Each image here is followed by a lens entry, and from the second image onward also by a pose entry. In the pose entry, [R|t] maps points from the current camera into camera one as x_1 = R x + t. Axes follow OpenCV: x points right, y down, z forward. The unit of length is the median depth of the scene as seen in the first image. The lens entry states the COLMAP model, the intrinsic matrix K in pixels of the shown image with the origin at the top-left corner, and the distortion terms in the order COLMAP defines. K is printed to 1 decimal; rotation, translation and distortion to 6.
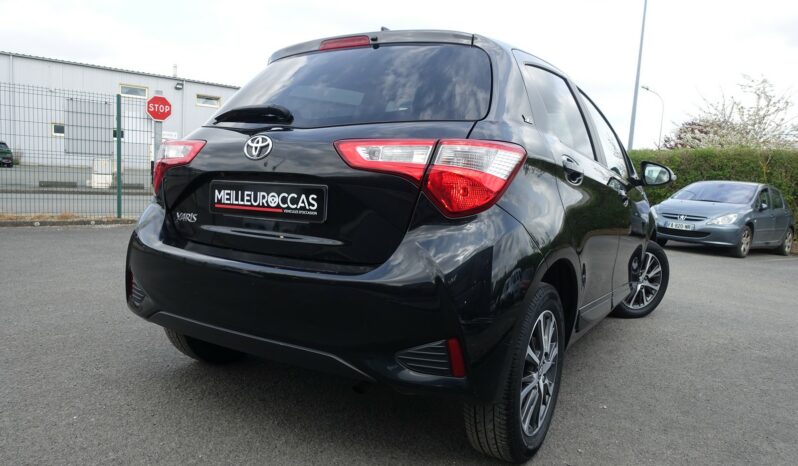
lens RADIAL K [[548.2, 0, 399.0], [0, 548.2, 233.0], [0, 0, 1]] dist [-0.005592, 0.004090]
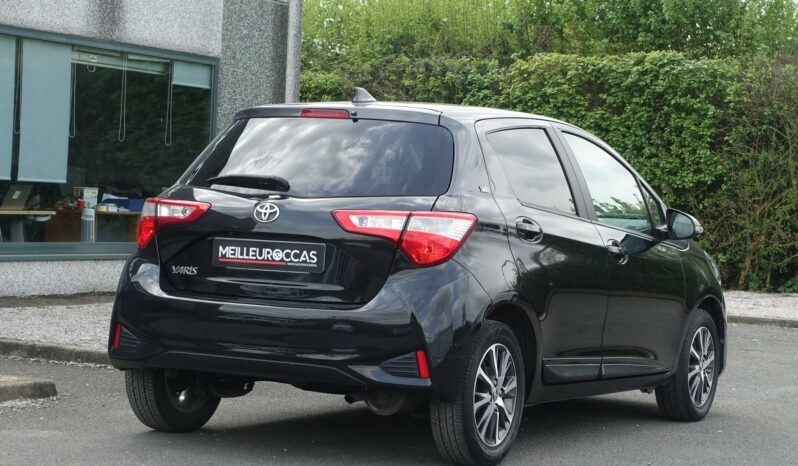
lens RADIAL K [[1824.6, 0, 399.0], [0, 1824.6, 233.0], [0, 0, 1]] dist [-0.045959, -0.578858]
pose [[0.997953, 0.003685, 0.063841, -0.220457], [0.001051, 0.997258, -0.073991, 0.197162], [-0.063939, 0.073907, 0.995213, -3.152755]]
